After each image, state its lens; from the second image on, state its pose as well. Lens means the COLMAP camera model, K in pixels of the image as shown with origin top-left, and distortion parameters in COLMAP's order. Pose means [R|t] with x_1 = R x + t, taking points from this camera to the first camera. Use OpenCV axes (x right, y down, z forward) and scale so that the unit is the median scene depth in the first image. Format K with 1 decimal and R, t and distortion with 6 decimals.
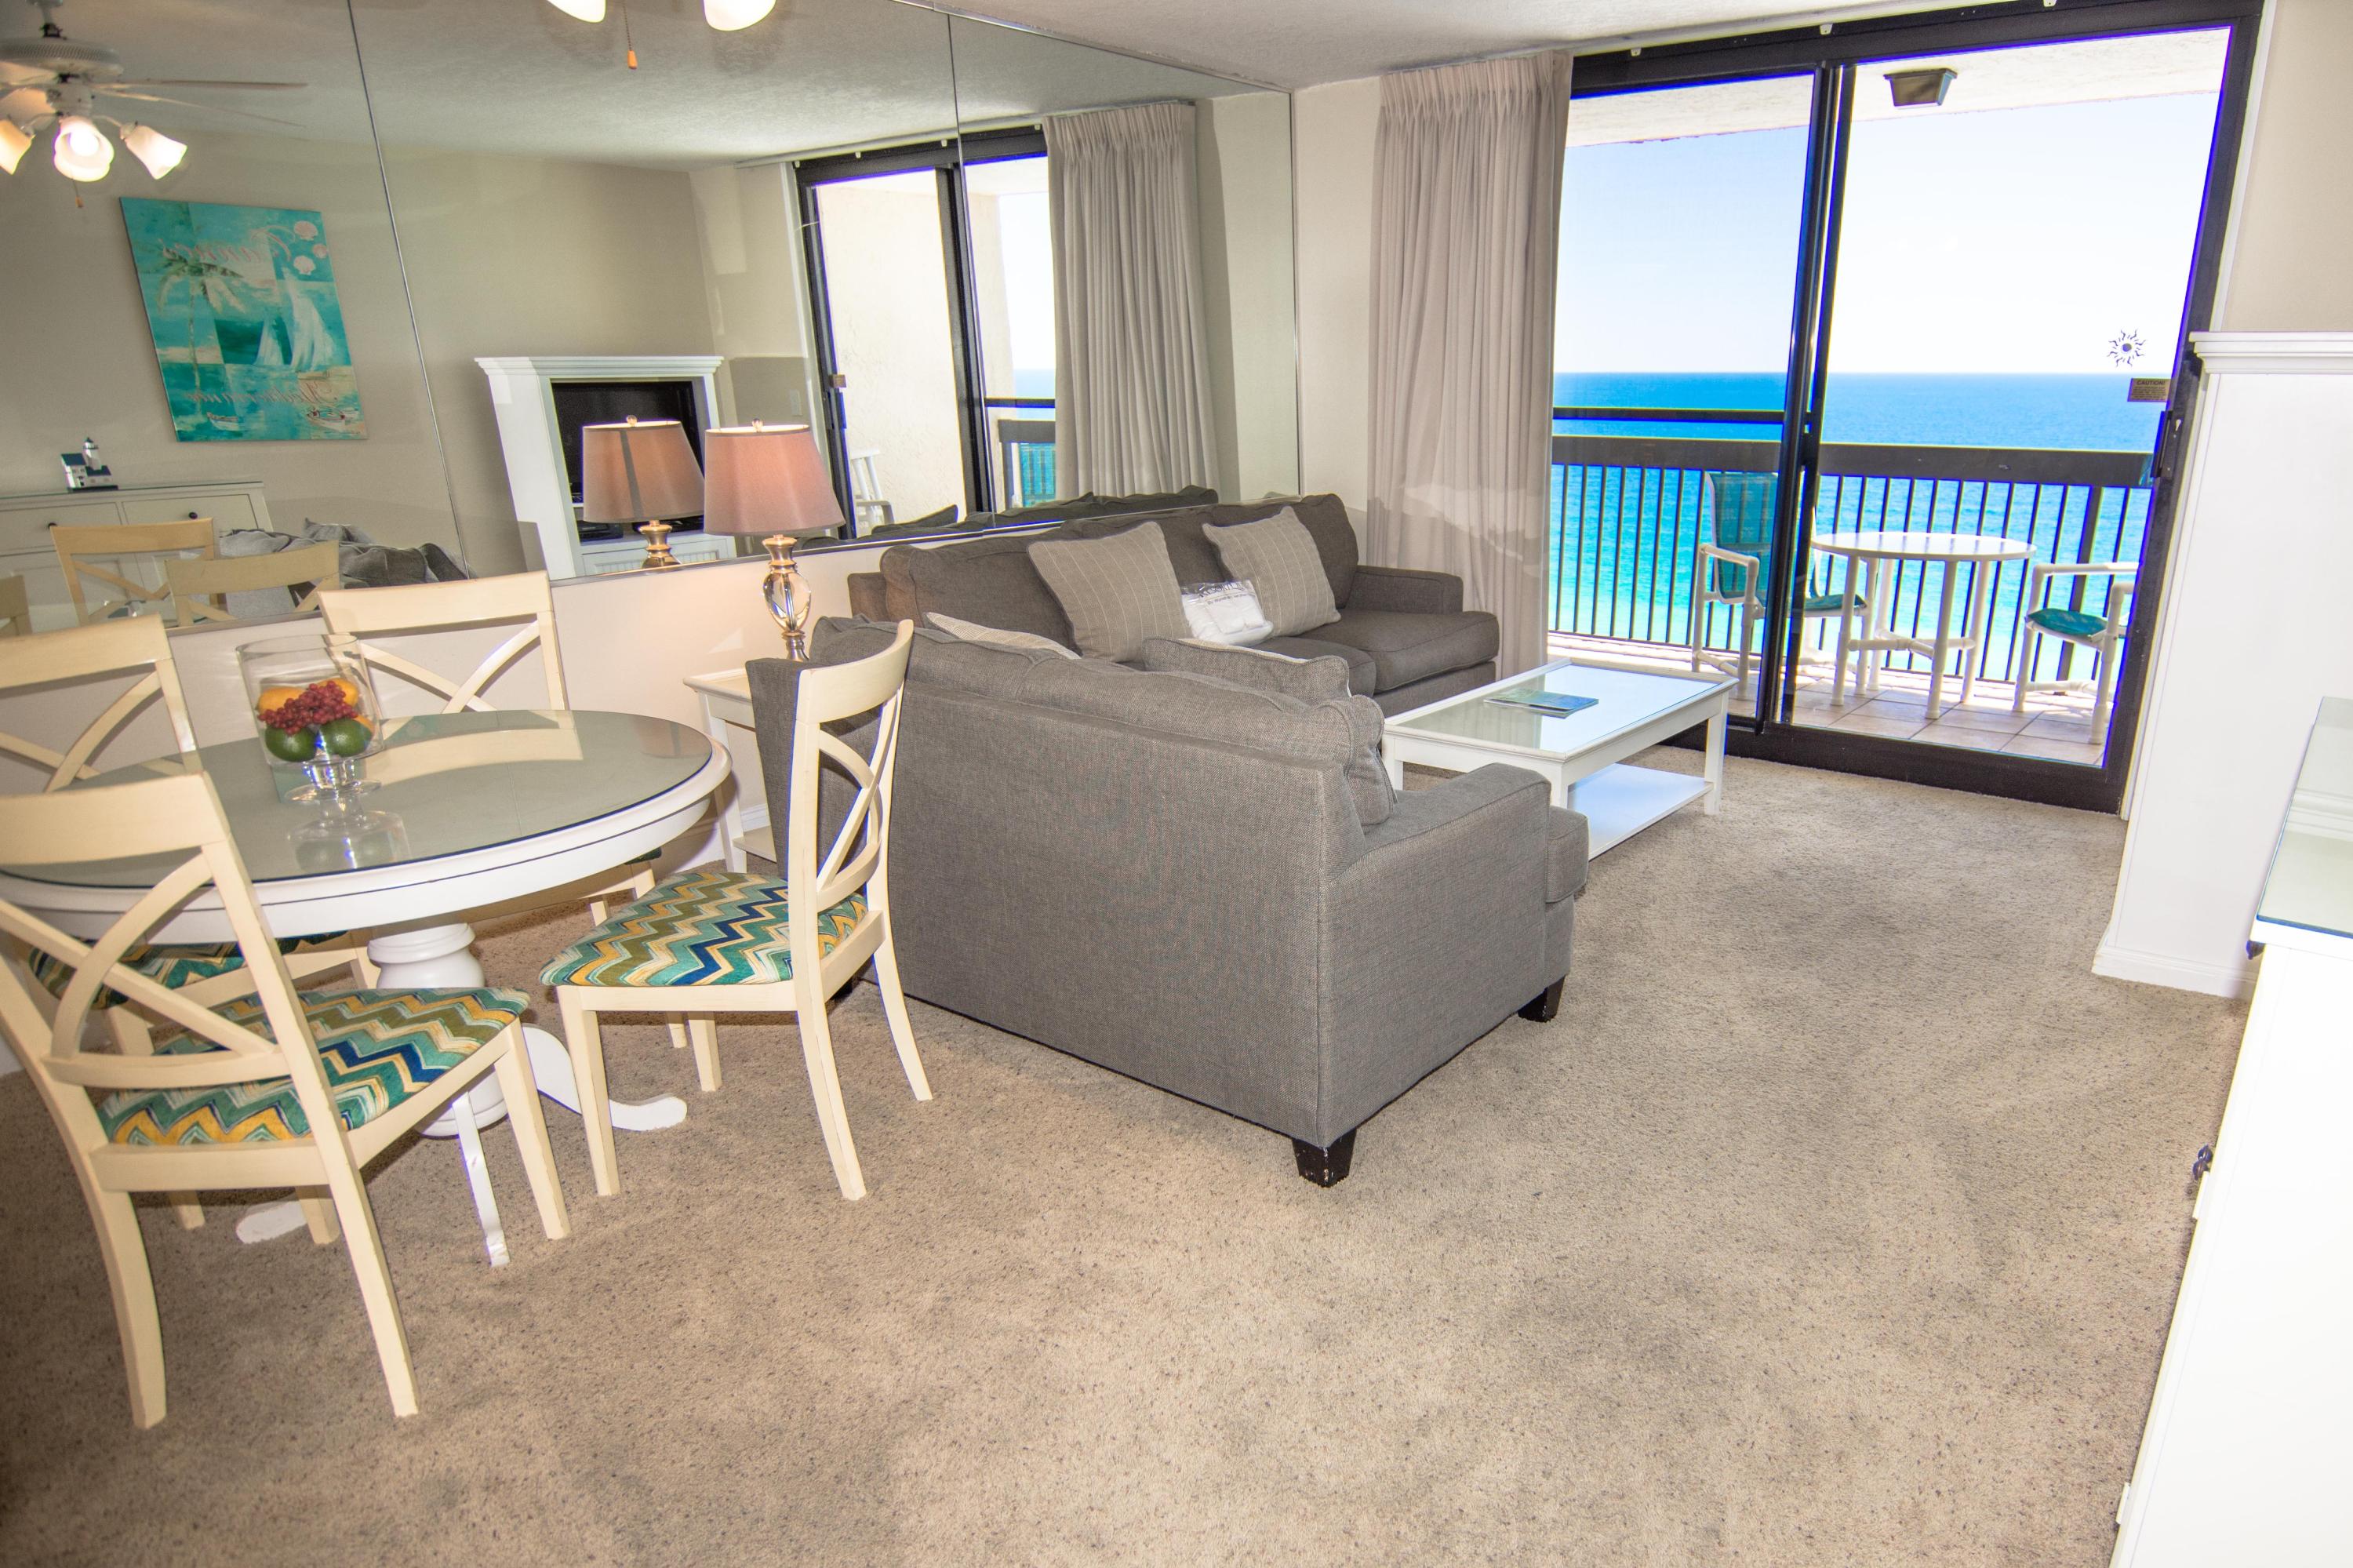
lens RADIAL K [[1434.3, 0, 1376.2], [0, 1434.3, 898.9], [0, 0, 1]] dist [-0.003080, -0.014842]
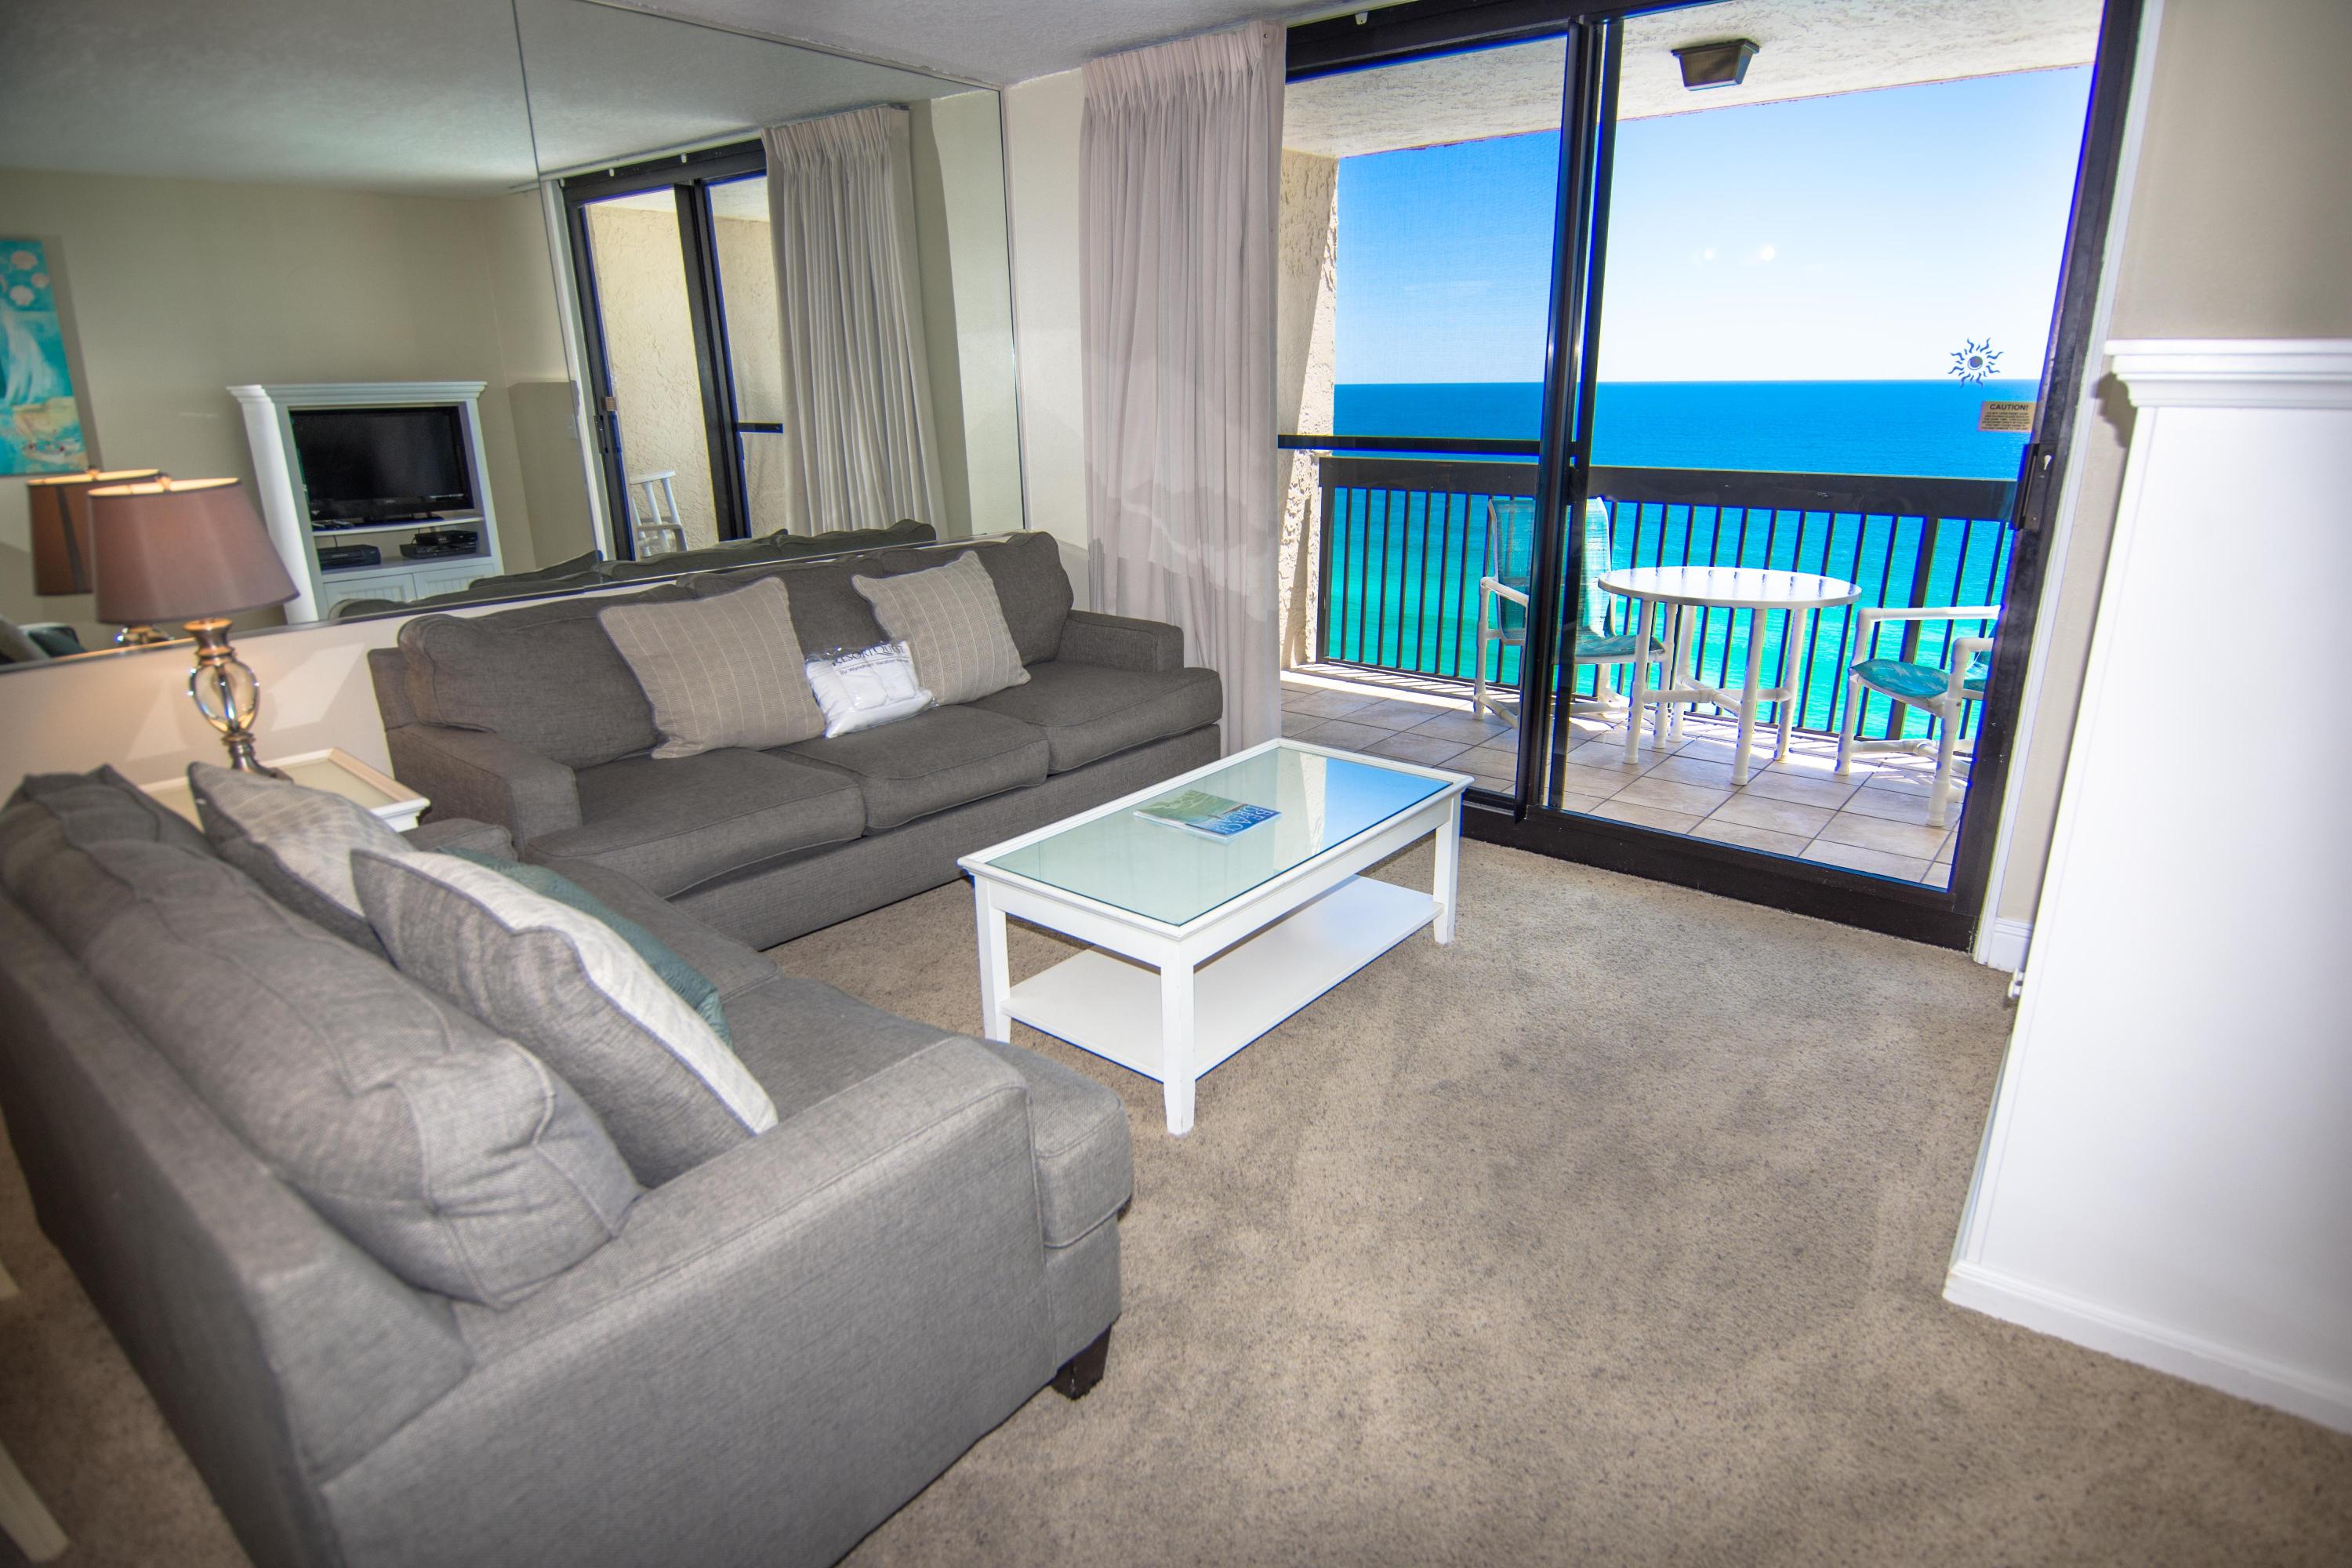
lens RADIAL K [[1263.4, 0, 1211.2], [0, 1263.4, 782.6], [0, 0, 1]] dist [0.006185, -0.021175]
pose [[0.998470, 0.009169, -0.054528, 0.125066], [-0.011633, 0.998918, -0.045034, -0.100227], [0.054057, 0.045600, 0.997496, 0.249420]]
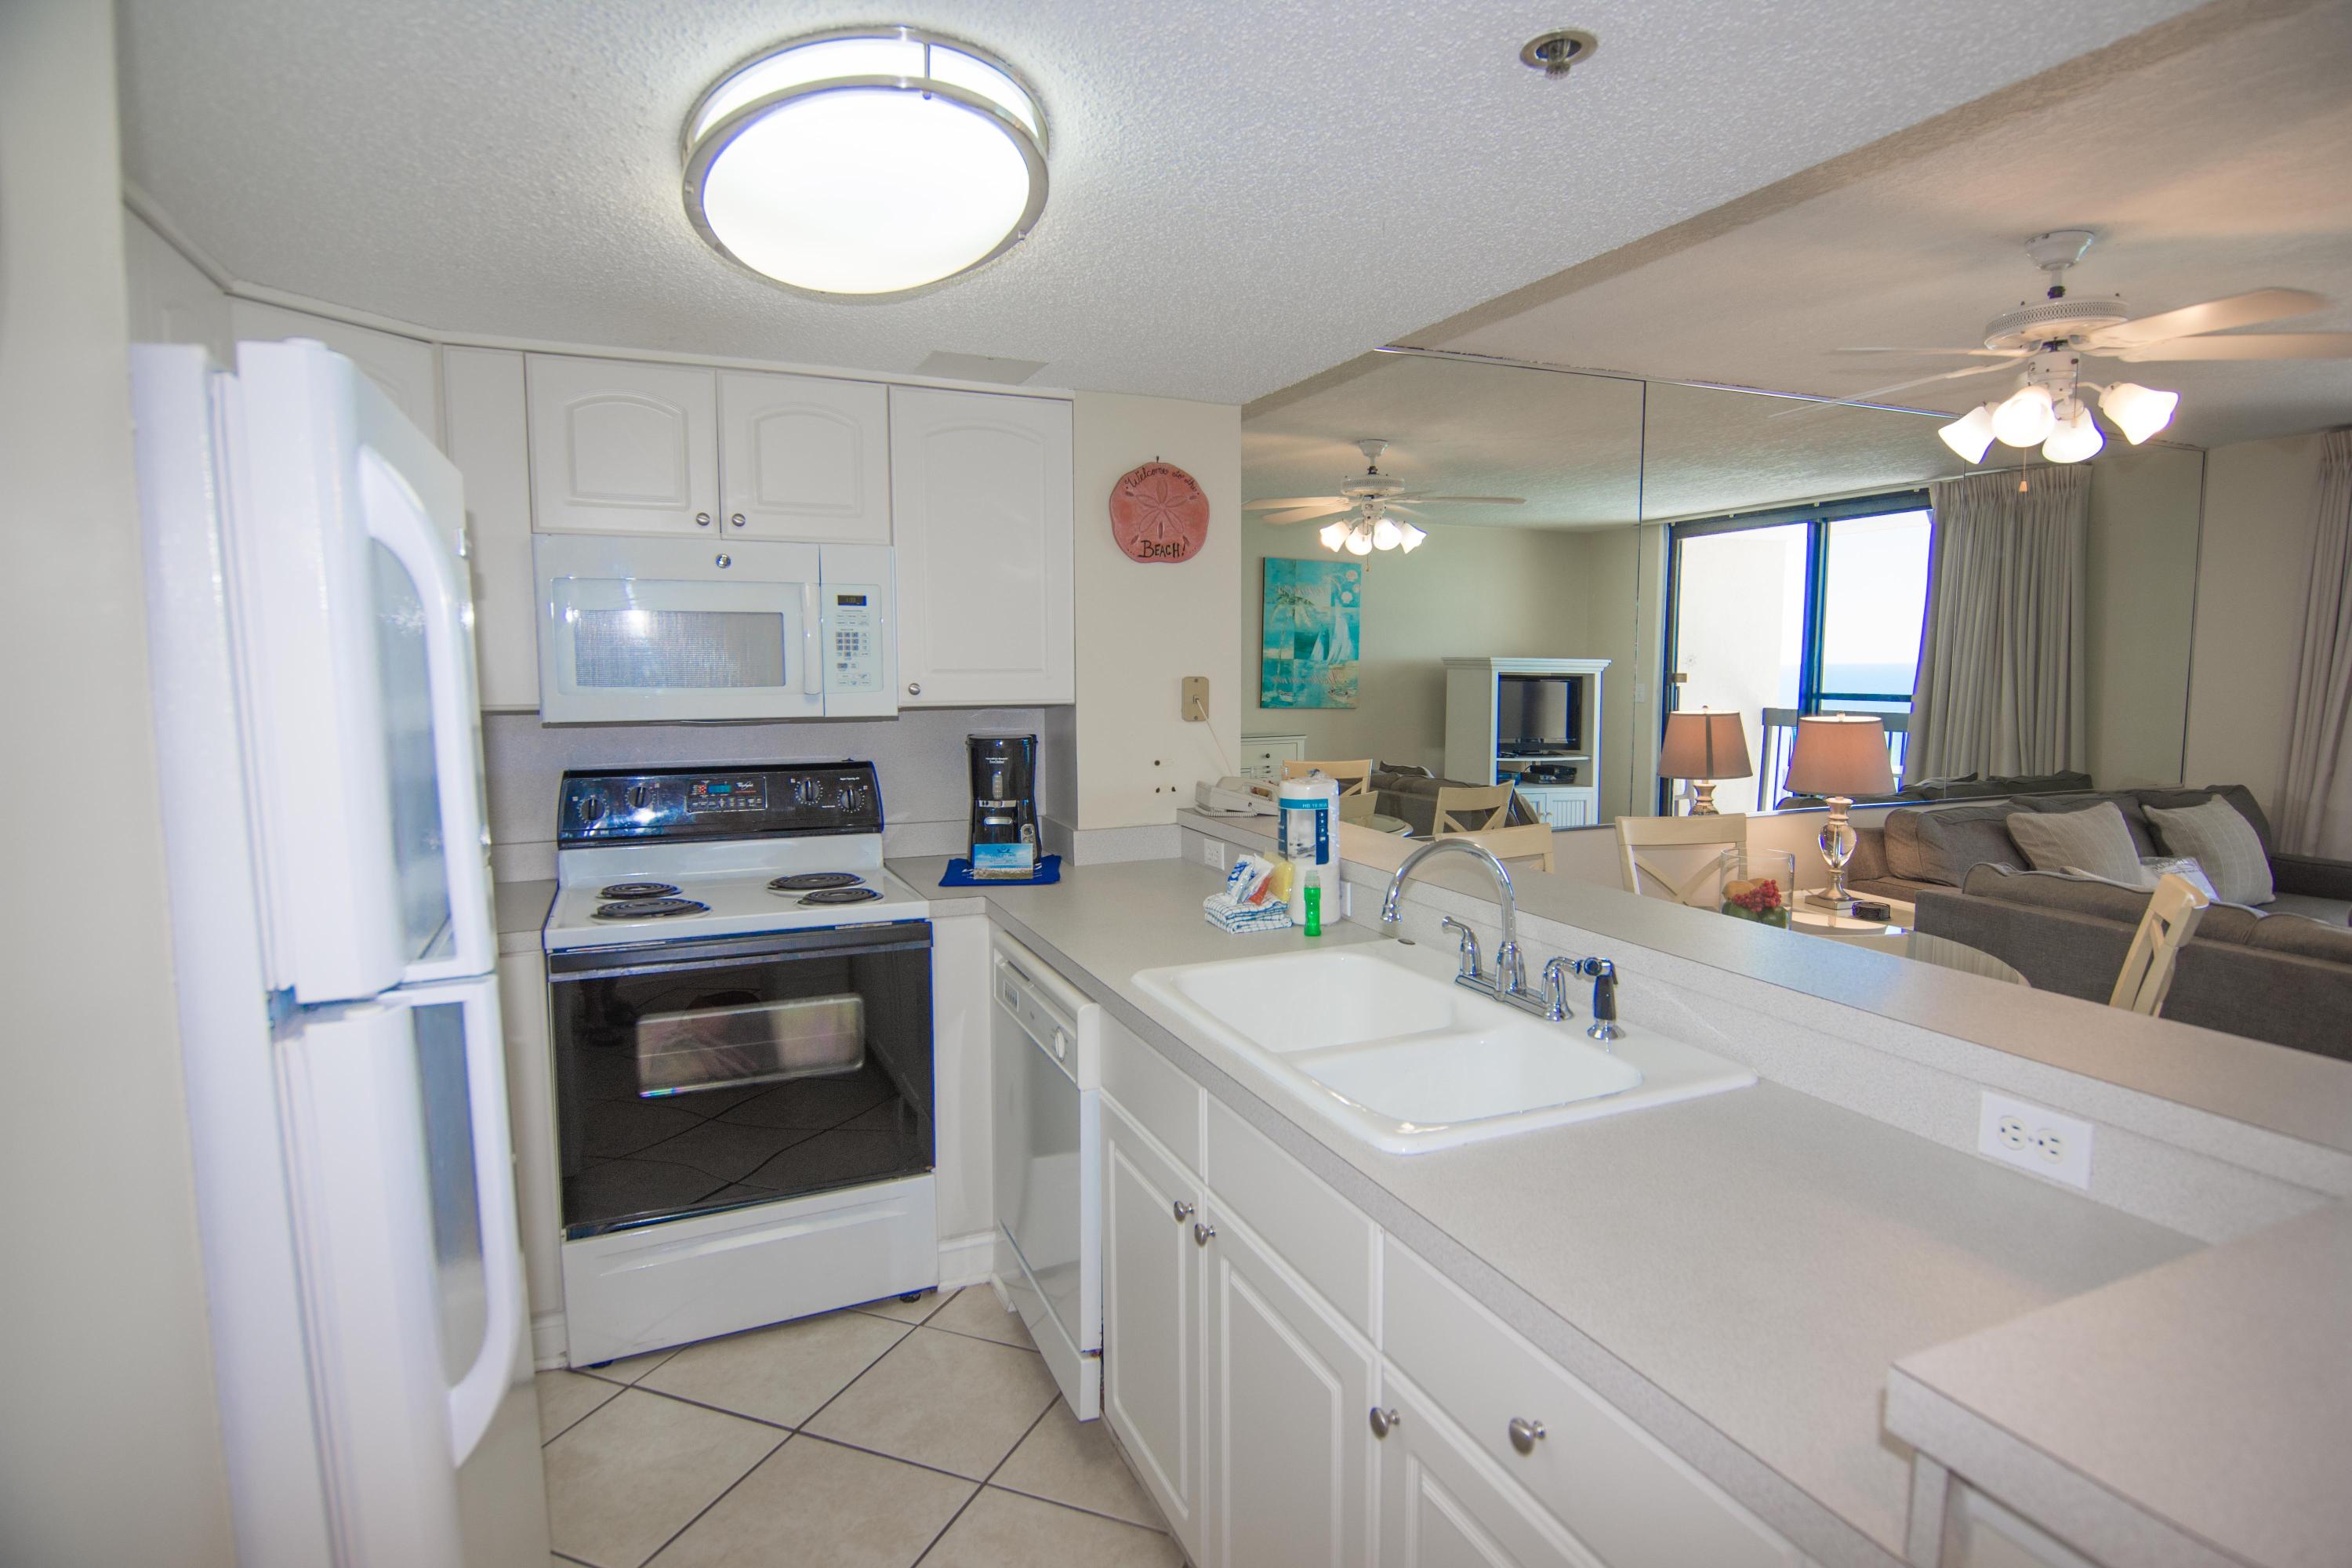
lens RADIAL K [[1263.4, 0, 1184.9], [0, 1263.4, 803.3], [0, 0, 1]] dist [0.006185, -0.021175]
pose [[0.871222, 0.061658, -0.487001, -0.282166], [-0.175524, 0.965621, -0.191750, 0.059796], [0.458435, 0.252538, 0.852093, -0.194233]]
